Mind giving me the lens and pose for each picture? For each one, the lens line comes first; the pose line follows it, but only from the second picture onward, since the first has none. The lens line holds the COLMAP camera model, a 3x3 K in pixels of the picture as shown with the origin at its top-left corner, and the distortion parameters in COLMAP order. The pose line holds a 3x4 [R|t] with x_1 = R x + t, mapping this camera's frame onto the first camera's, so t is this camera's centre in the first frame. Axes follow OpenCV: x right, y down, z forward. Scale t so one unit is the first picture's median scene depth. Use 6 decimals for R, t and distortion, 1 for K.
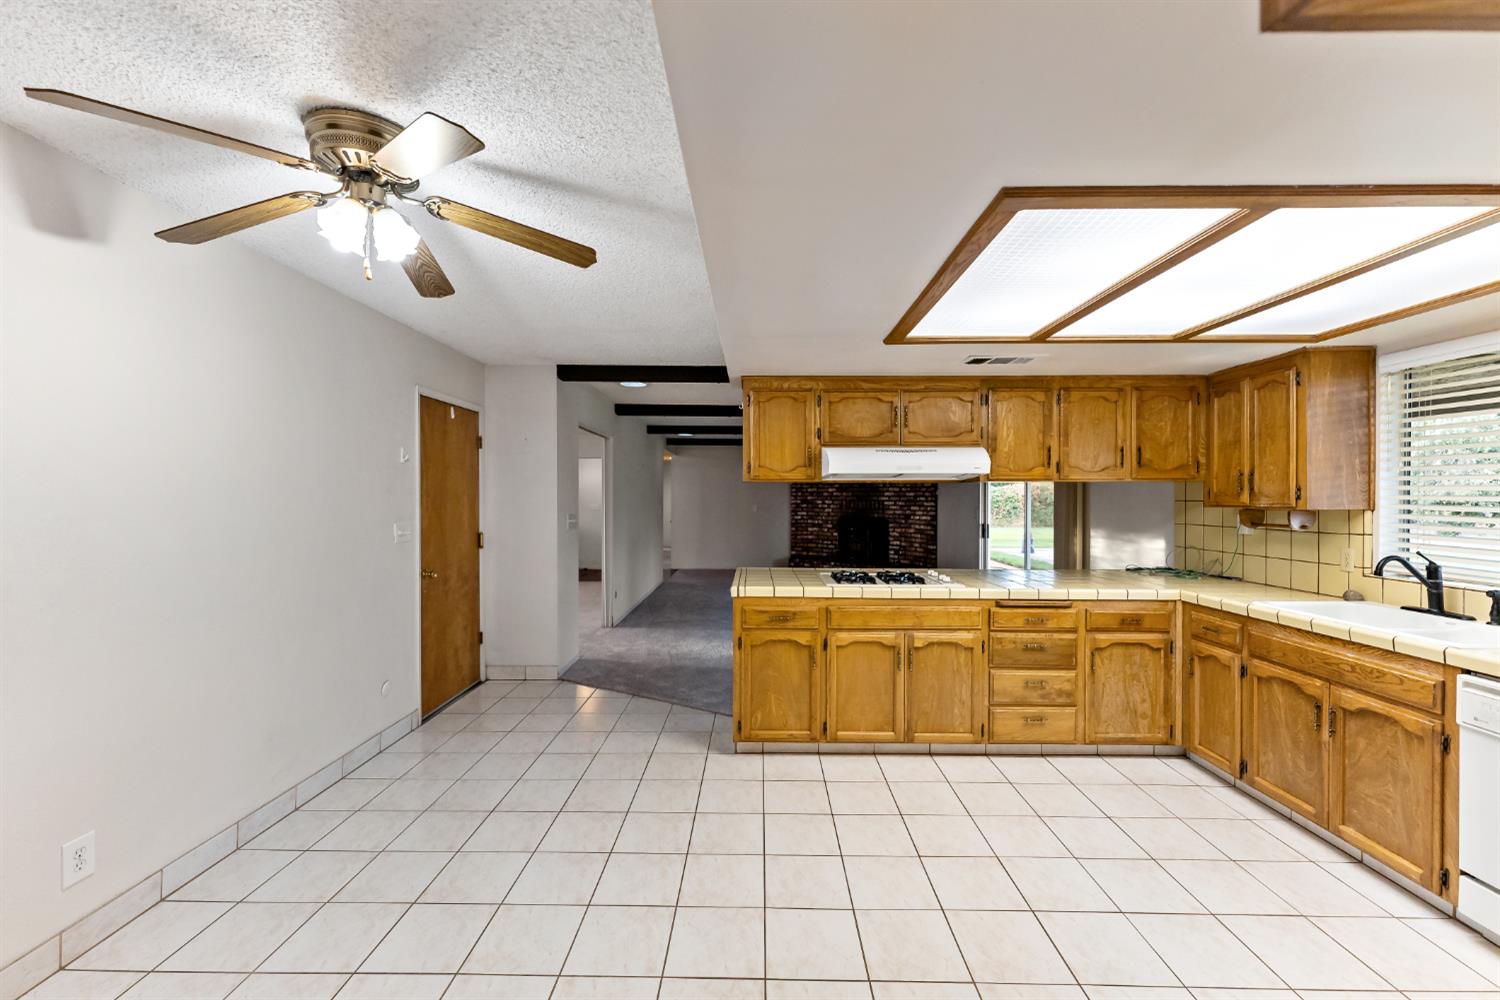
lens RADIAL K [[607.1, 0, 749.2], [0, 607.1, 505.8], [0, 0, 1]] dist [0.001798, -0.000284]
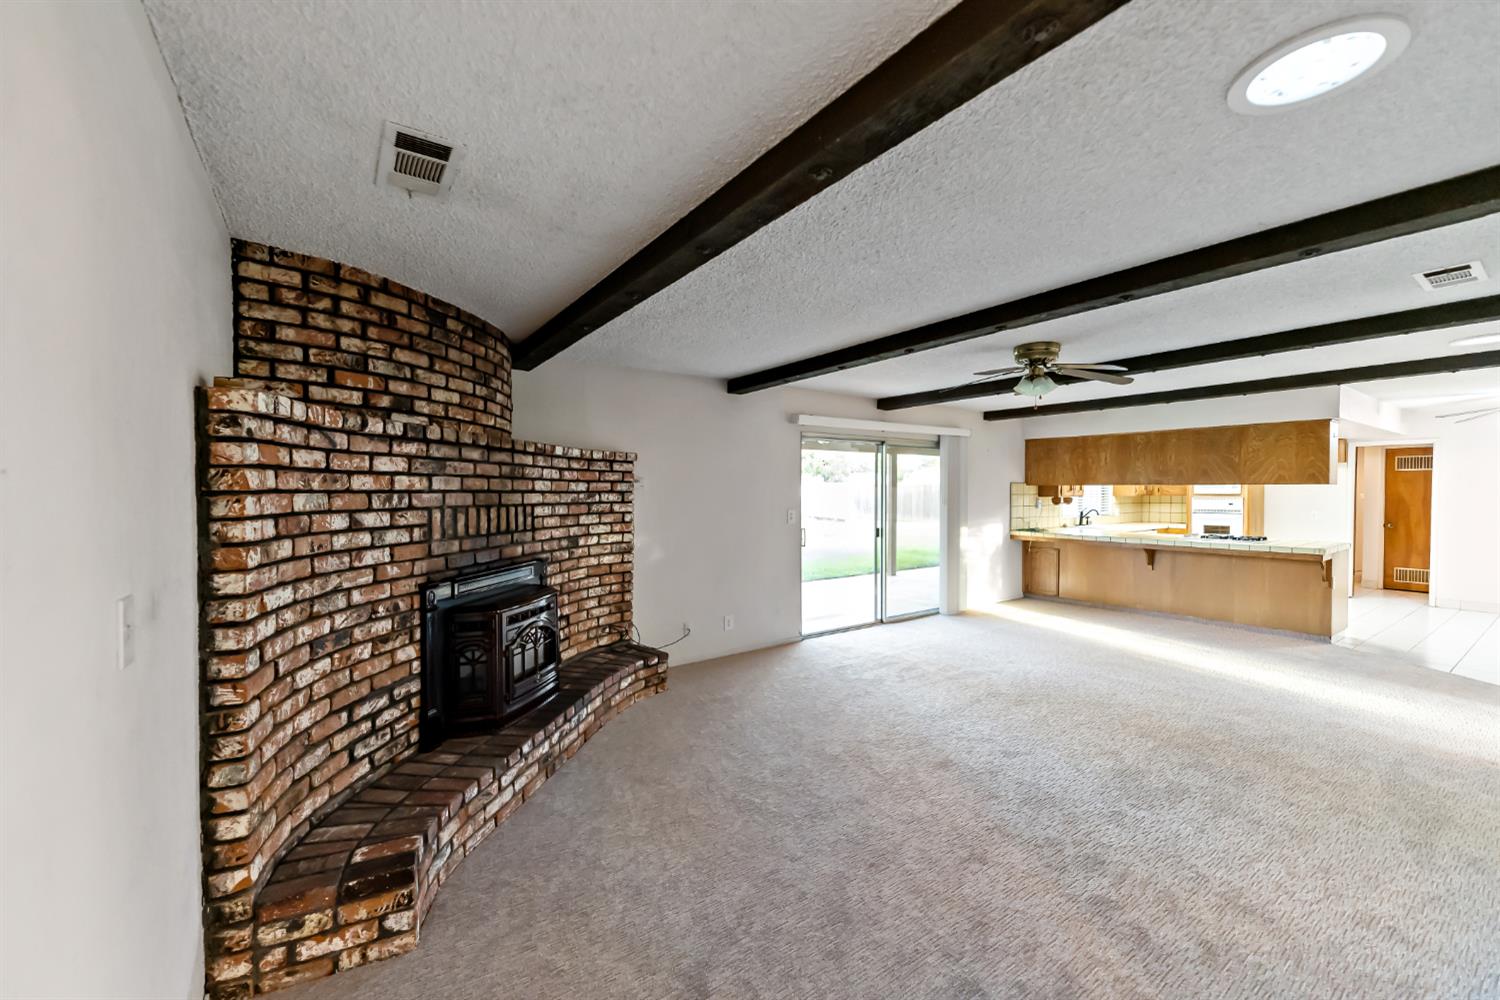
lens RADIAL K [[607.1, 0, 742.6], [0, 607.1, 498.8], [0, 0, 1]] dist [0.001798, -0.000284]
pose [[-0.587637, -0.012523, 0.809028, -0.436242], [0.010839, 0.999669, 0.023347, -0.061097], [-0.809052, 0.022488, -0.587306, 3.575273]]
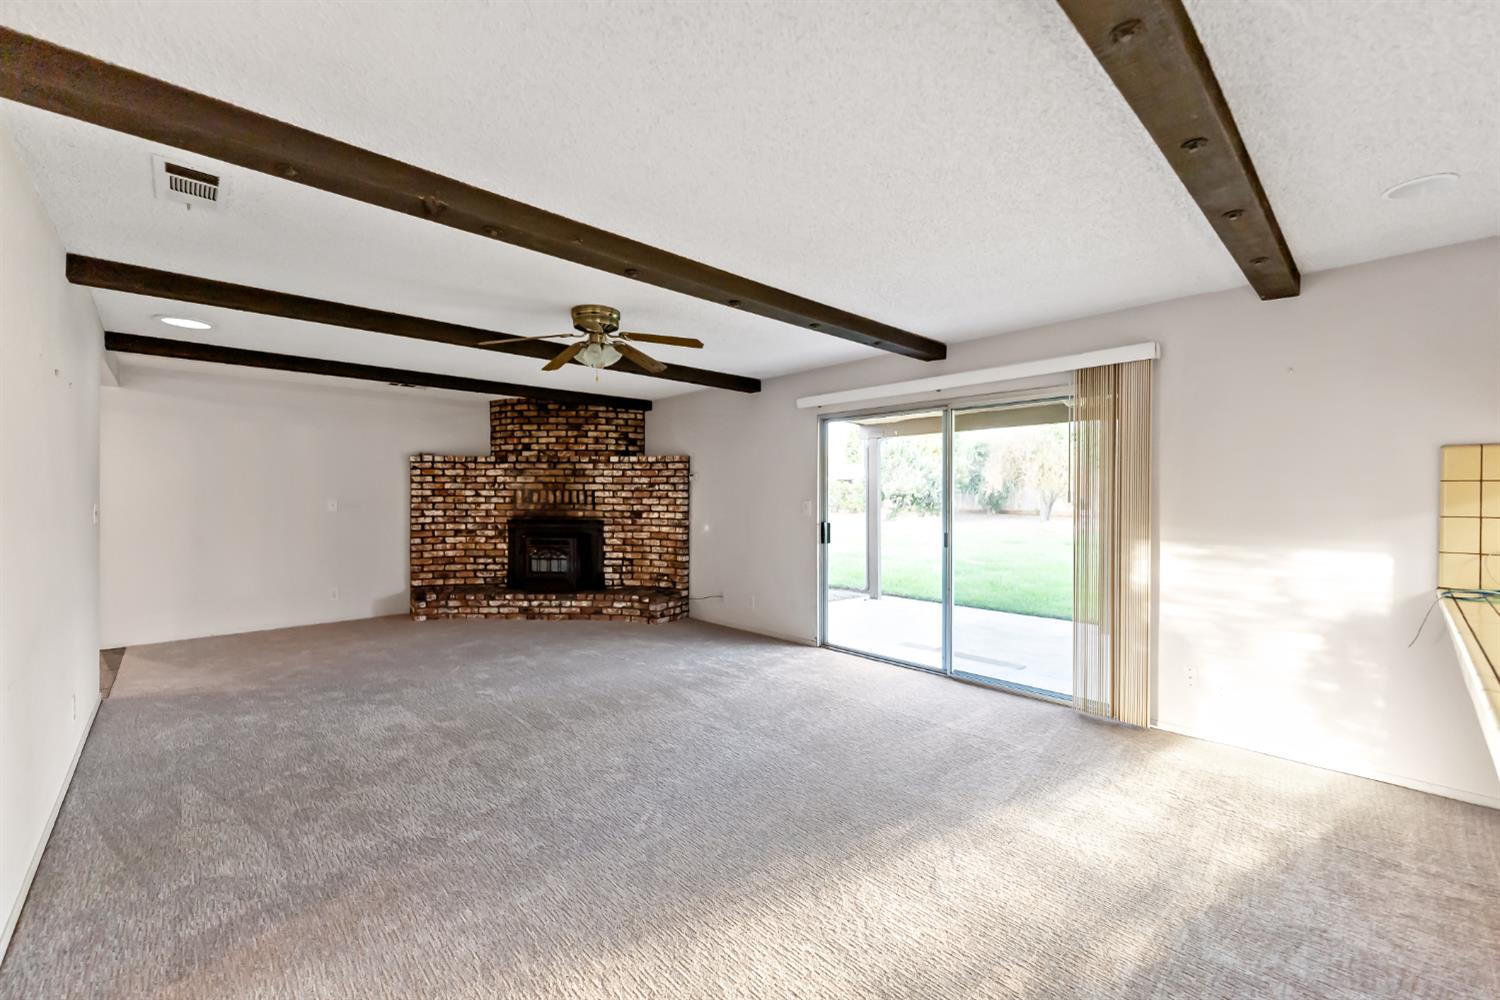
lens RADIAL K [[607.1, 0, 741.2], [0, 607.1, 493.7], [0, 0, 1]] dist [0.001798, -0.000284]
pose [[0.727082, -0.000707, 0.686550, -0.347908], [0.008590, 0.999931, -0.008067, 0.004967], [-0.686497, 0.011763, 0.727038, 1.365199]]
